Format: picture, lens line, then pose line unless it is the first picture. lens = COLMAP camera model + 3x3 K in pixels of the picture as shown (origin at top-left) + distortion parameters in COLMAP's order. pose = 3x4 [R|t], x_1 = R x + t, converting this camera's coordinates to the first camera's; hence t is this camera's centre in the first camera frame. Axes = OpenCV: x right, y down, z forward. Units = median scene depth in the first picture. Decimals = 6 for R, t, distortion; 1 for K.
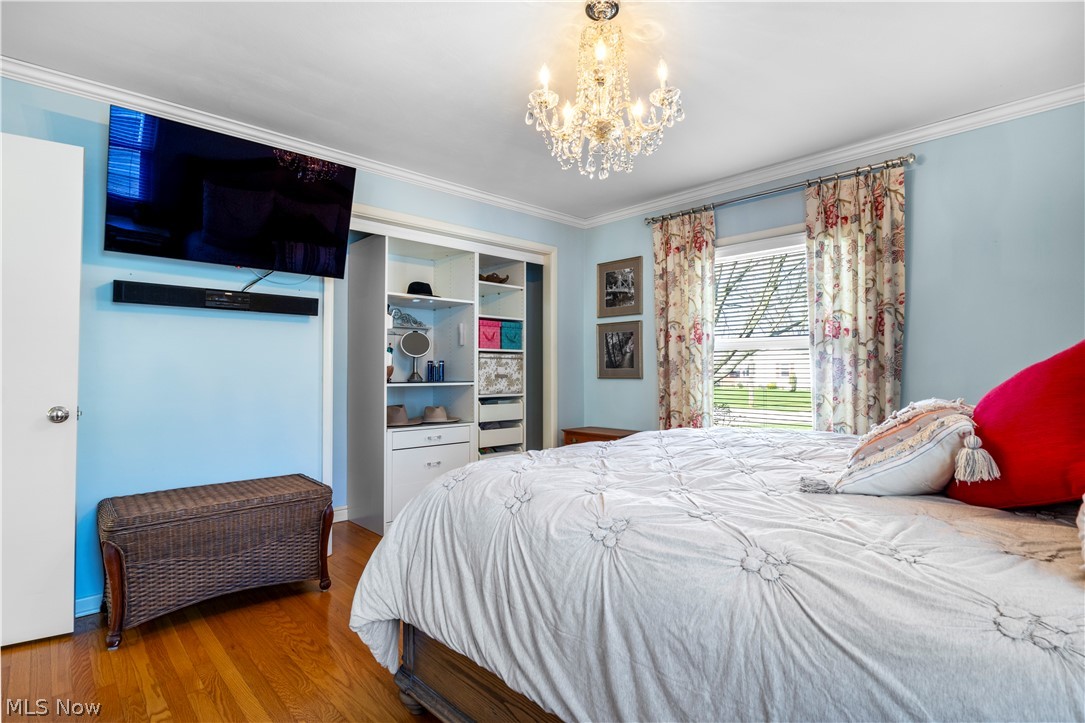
lens RADIAL K [[553.1, 0, 542.5], [0, 553.1, 361.5], [0, 0, 1]] dist [-0.002630, -0.000077]
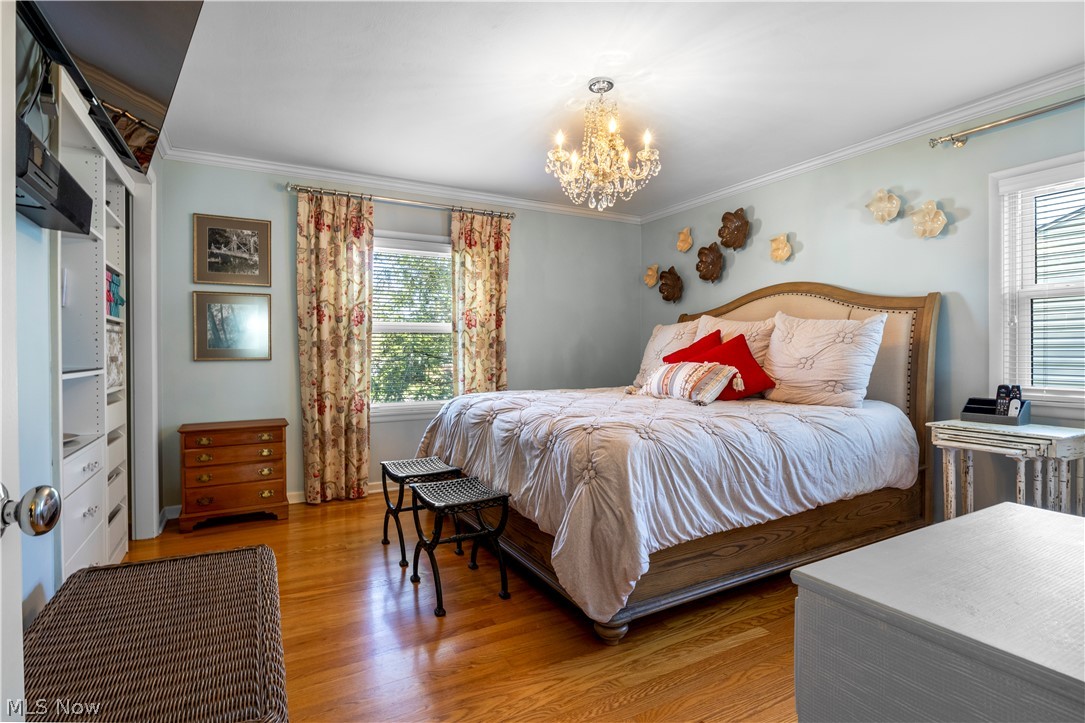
lens RADIAL K [[553.1, 0, 542.5], [0, 553.1, 361.5], [0, 0, 1]] dist [-0.002630, -0.000077]
pose [[0.225128, -0.015100, 0.974212, -0.635029], [-0.010572, 0.999783, 0.017939, 0.013216], [-0.974272, -0.014338, 0.224920, 0.414140]]
